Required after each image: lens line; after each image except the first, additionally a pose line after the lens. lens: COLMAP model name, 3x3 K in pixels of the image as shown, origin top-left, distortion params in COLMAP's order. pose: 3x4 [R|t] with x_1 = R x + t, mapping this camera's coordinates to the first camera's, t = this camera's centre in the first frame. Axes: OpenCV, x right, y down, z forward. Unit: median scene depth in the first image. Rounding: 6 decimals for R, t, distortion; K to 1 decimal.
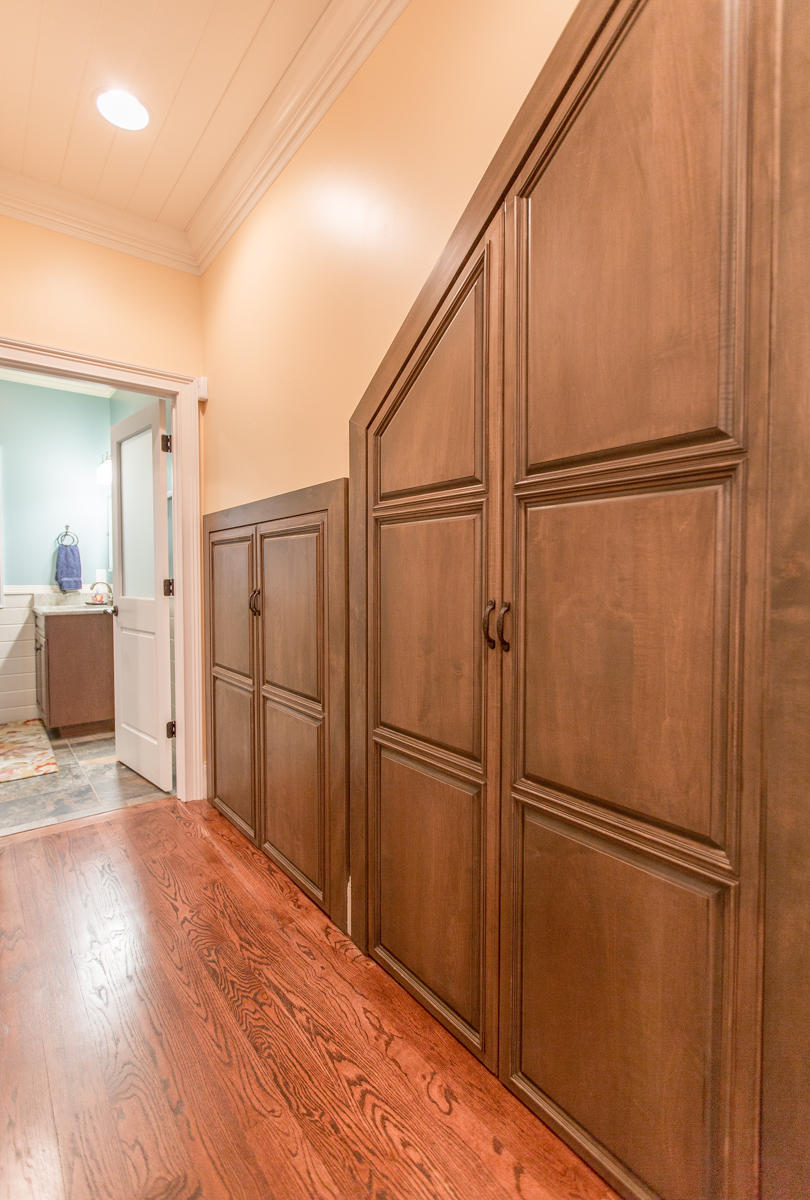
lens RADIAL K [[539.5, 0, 405.8], [0, 539.5, 591.3], [0, 0, 1]] dist [0.004993, -0.001562]
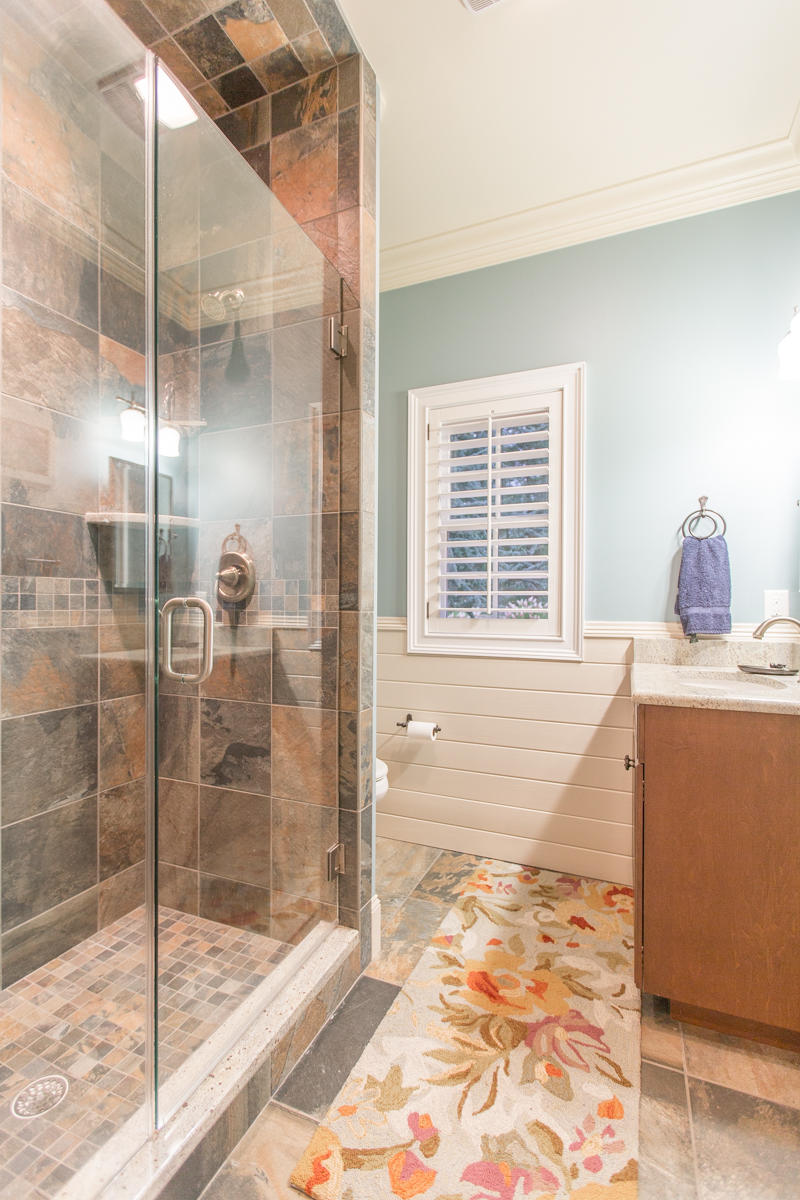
lens RADIAL K [[539.5, 0, 392.1], [0, 539.5, 603.8], [0, 0, 1]] dist [0.004993, -0.001562]
pose [[0.464987, 0.011139, -0.885247, -0.342919], [-0.035513, 0.999351, -0.006079, -0.015950], [0.884605, 0.034265, 0.465081, 0.557324]]
